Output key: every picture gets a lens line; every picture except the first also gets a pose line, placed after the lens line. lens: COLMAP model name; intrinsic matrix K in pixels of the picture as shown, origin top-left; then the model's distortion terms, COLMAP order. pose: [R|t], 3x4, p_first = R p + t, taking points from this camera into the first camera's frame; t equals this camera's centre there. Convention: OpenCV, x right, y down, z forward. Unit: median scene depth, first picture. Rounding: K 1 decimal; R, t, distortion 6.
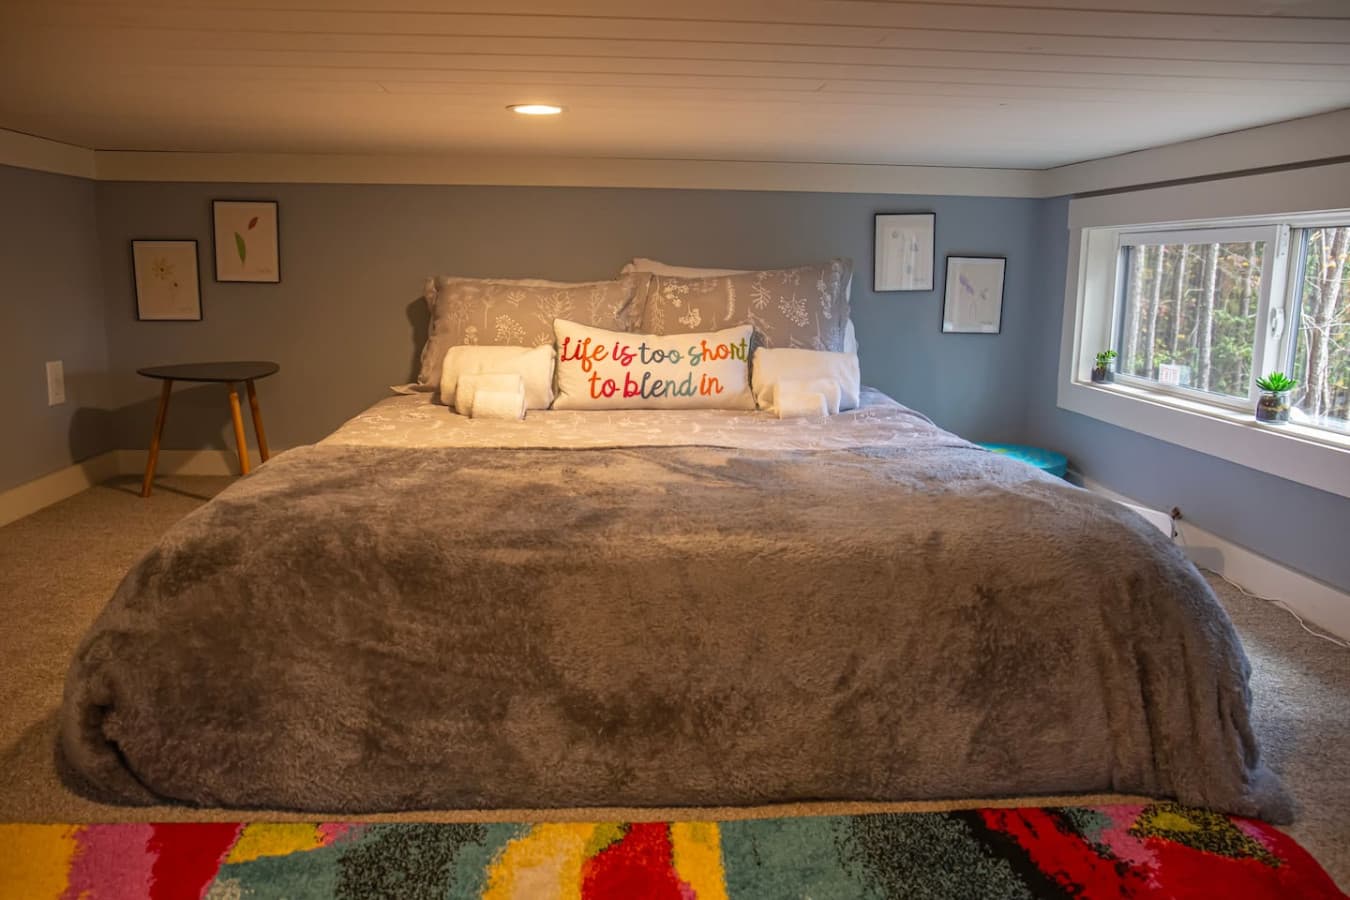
lens RADIAL K [[941.8, 0, 636.1], [0, 941.8, 450.4], [0, 0, 1]] dist [-0.058396, 0.009346]
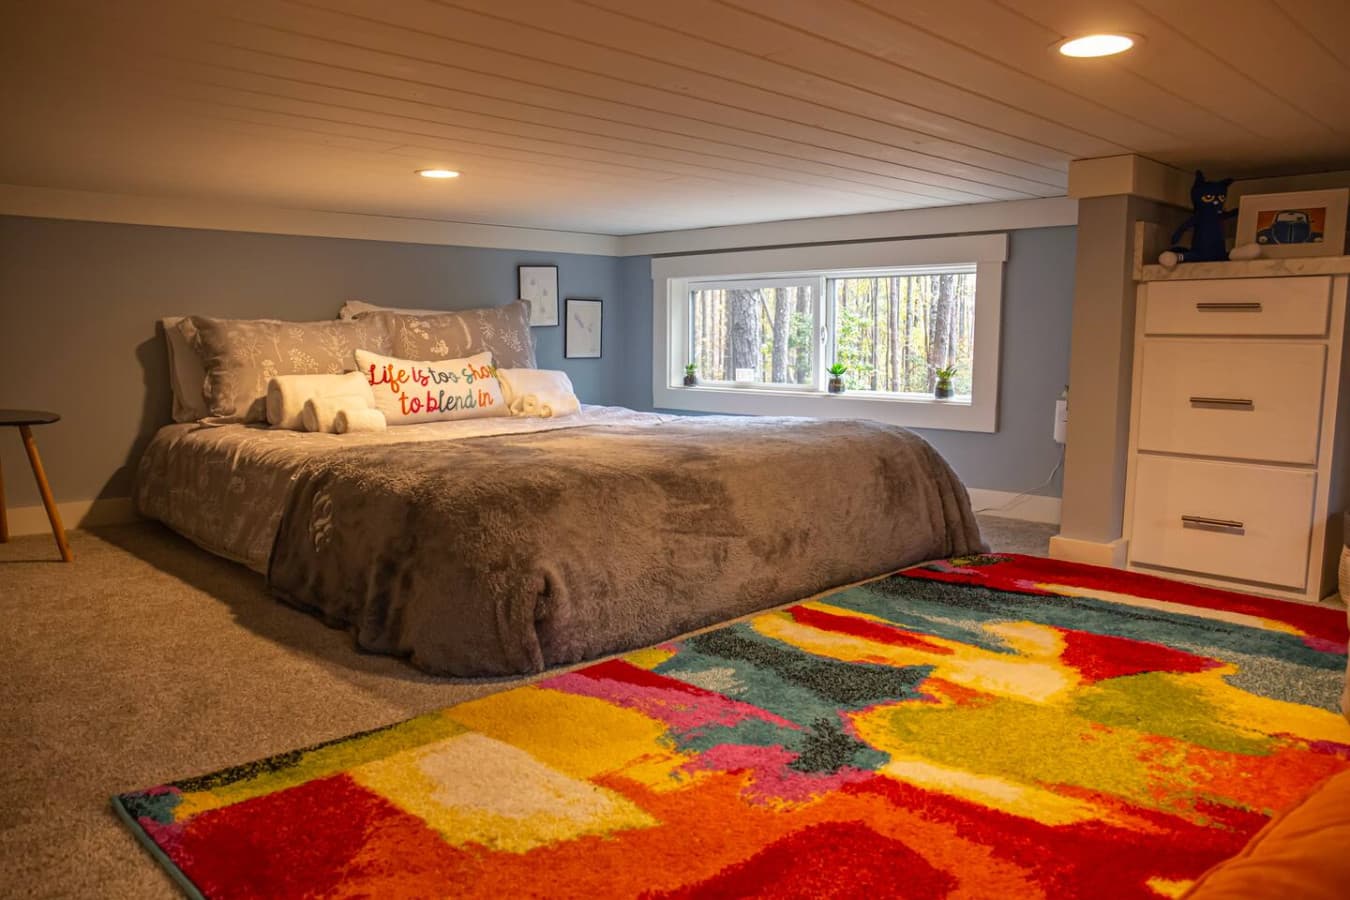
lens RADIAL K [[941.8, 0, 636.1], [0, 941.8, 450.4], [0, 0, 1]] dist [-0.058396, 0.009346]
pose [[0.779136, -0.091760, 0.620103, -0.547316], [0.129341, 0.991474, -0.015799, 0.044499], [-0.613366, 0.092514, 0.784362, -0.090781]]
